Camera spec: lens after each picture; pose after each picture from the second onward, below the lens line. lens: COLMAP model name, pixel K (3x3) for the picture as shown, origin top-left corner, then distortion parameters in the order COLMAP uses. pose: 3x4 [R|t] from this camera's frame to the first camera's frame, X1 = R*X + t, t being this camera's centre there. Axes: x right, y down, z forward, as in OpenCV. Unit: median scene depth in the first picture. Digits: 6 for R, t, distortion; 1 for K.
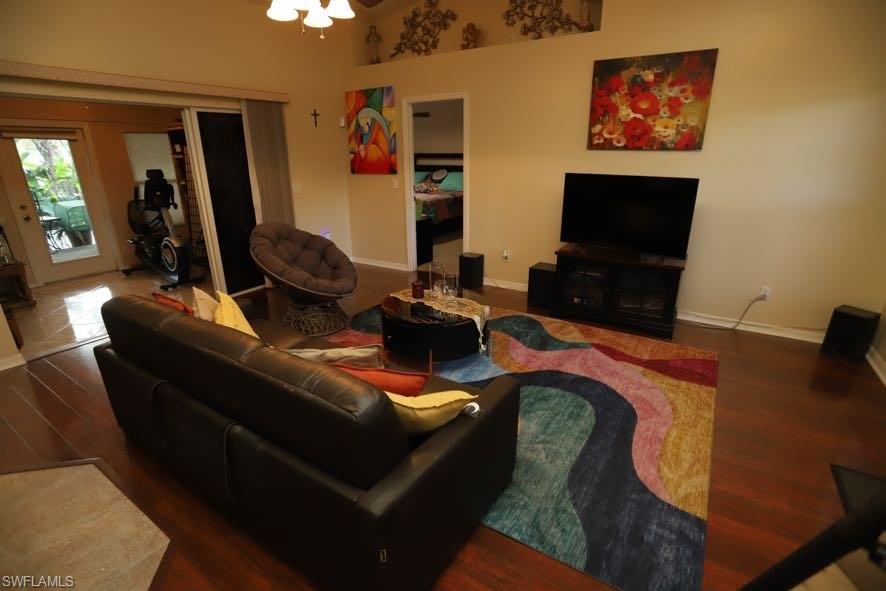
lens RADIAL K [[423.5, 0, 426.5], [0, 423.5, 293.2], [0, 0, 1]] dist [-0.028726, 0.011064]
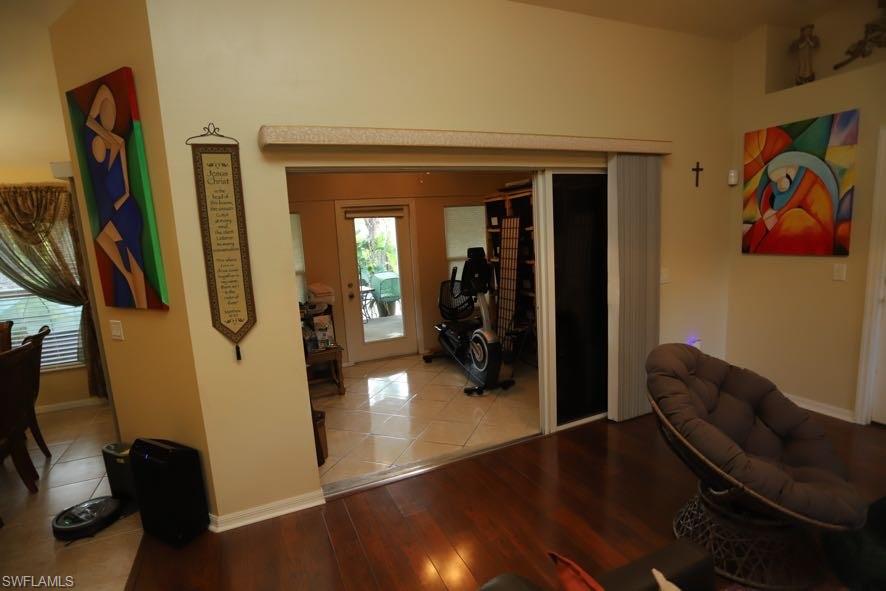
lens RADIAL K [[452.6, 0, 447.9], [0, 452.6, 301.5], [0, 0, 1]] dist [-0.030628, 0.016751]
pose [[0.856419, 0.055705, -0.513268, -0.220693], [-0.127564, 0.986169, -0.105819, -0.084278], [0.500274, 0.156100, 0.851680, 0.211035]]
